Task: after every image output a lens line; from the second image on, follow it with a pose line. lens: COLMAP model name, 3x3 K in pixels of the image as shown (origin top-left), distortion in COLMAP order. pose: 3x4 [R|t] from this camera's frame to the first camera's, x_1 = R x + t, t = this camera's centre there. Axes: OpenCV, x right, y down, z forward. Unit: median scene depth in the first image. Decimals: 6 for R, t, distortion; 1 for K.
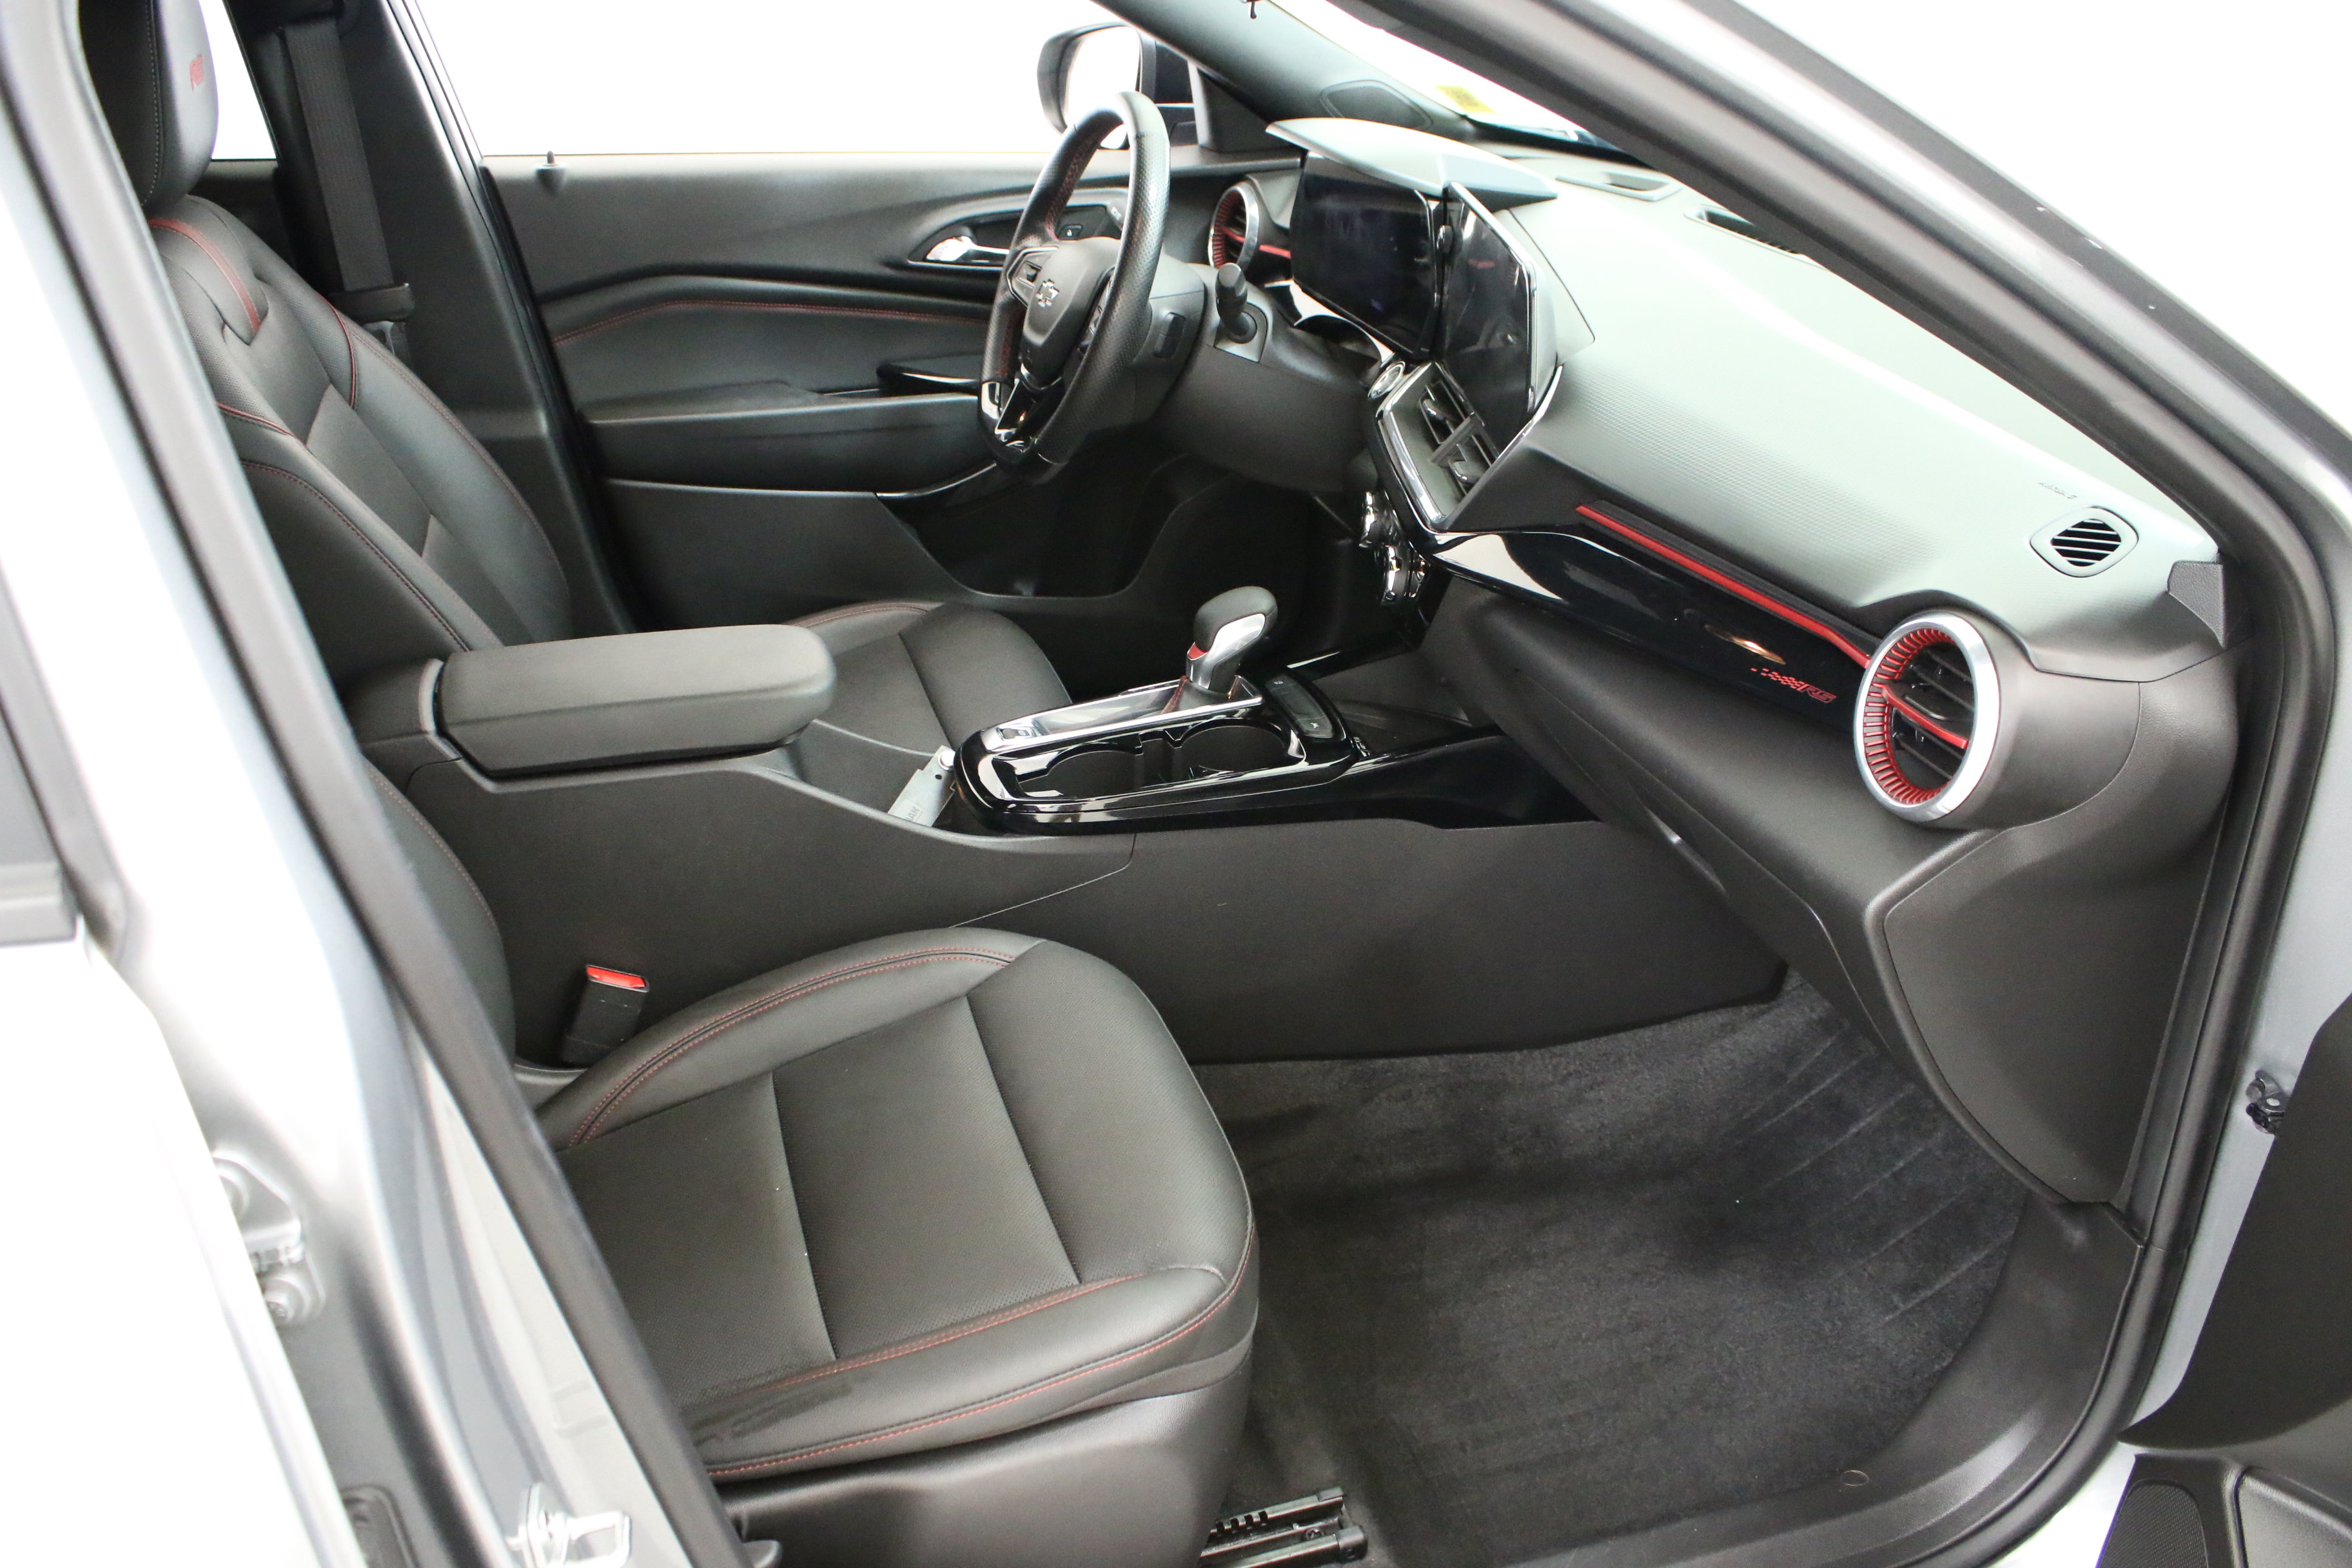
lens RADIAL K [[1937.9, 0, 1173.0], [0, 1937.9, 782.4], [0, 0, 1]] dist [-0.118990, 0.057981]
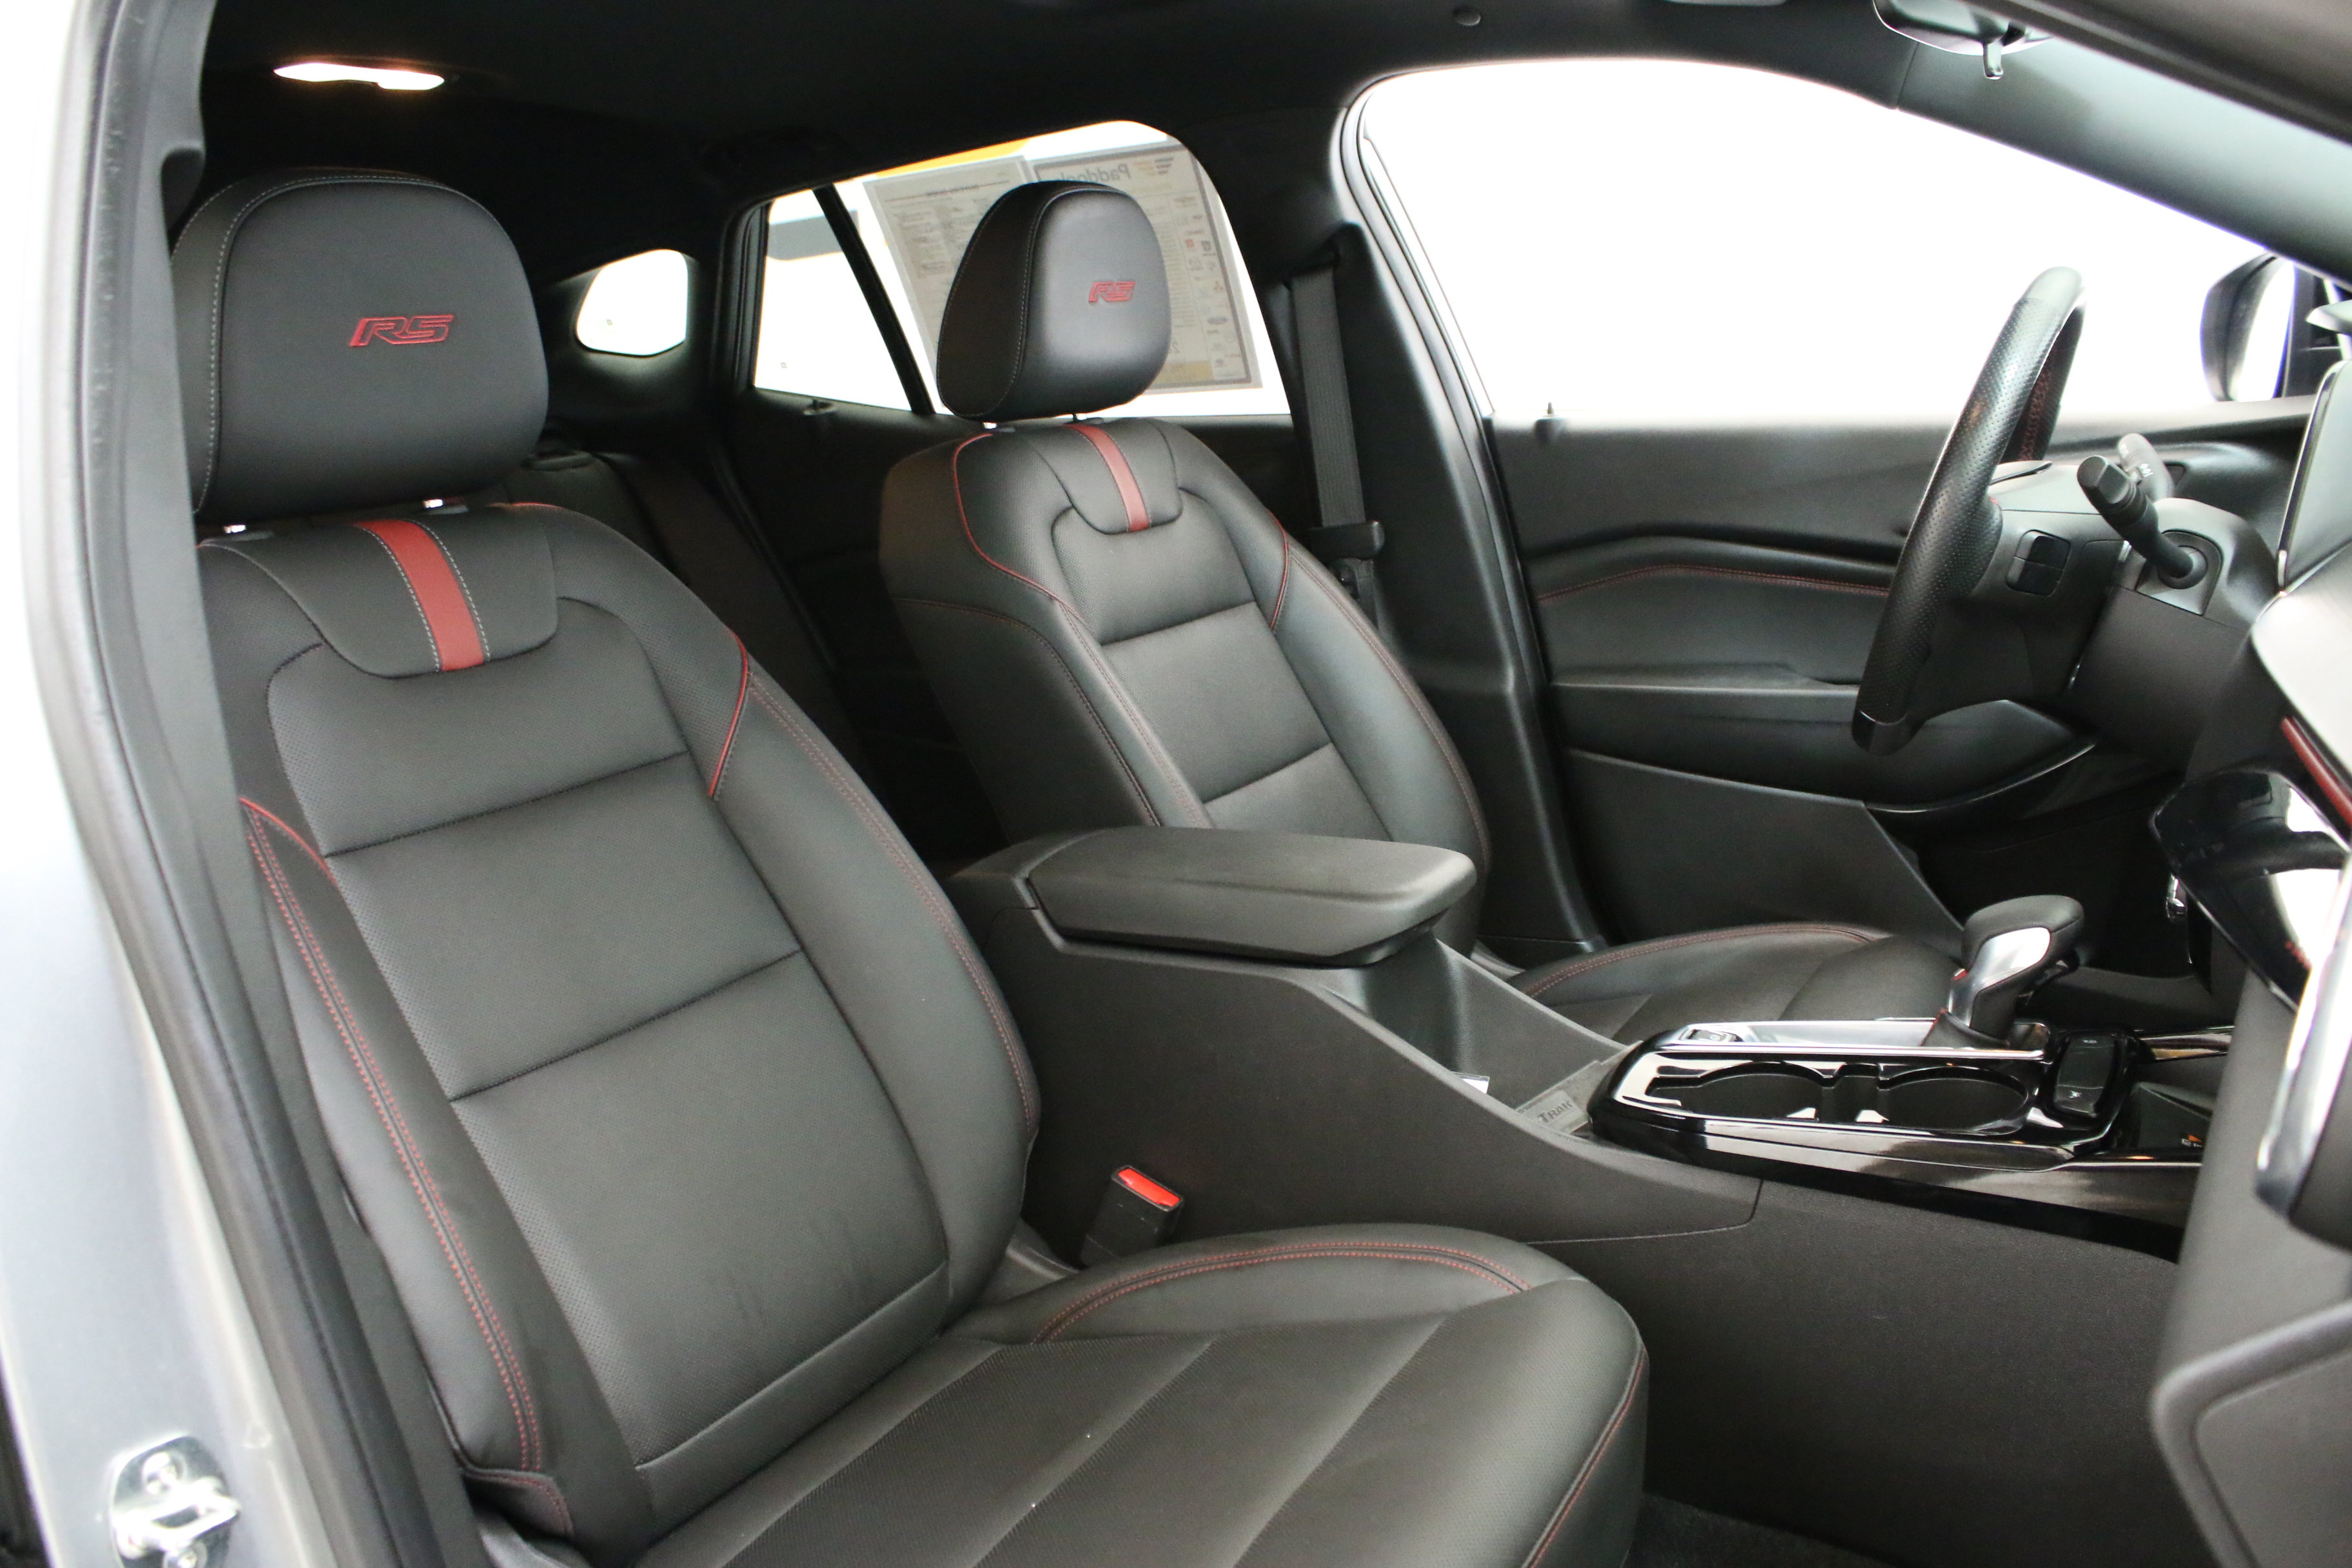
lens RADIAL K [[1937.9, 0, 1179.3], [0, 1937.9, 777.5], [0, 0, 1]] dist [-0.118990, 0.057981]
pose [[0.701968, 0.087891, -0.706764, 0.241612], [-0.246155, 0.961141, -0.124959, 0.018907], [0.668317, 0.261691, 0.696326, 0.236400]]
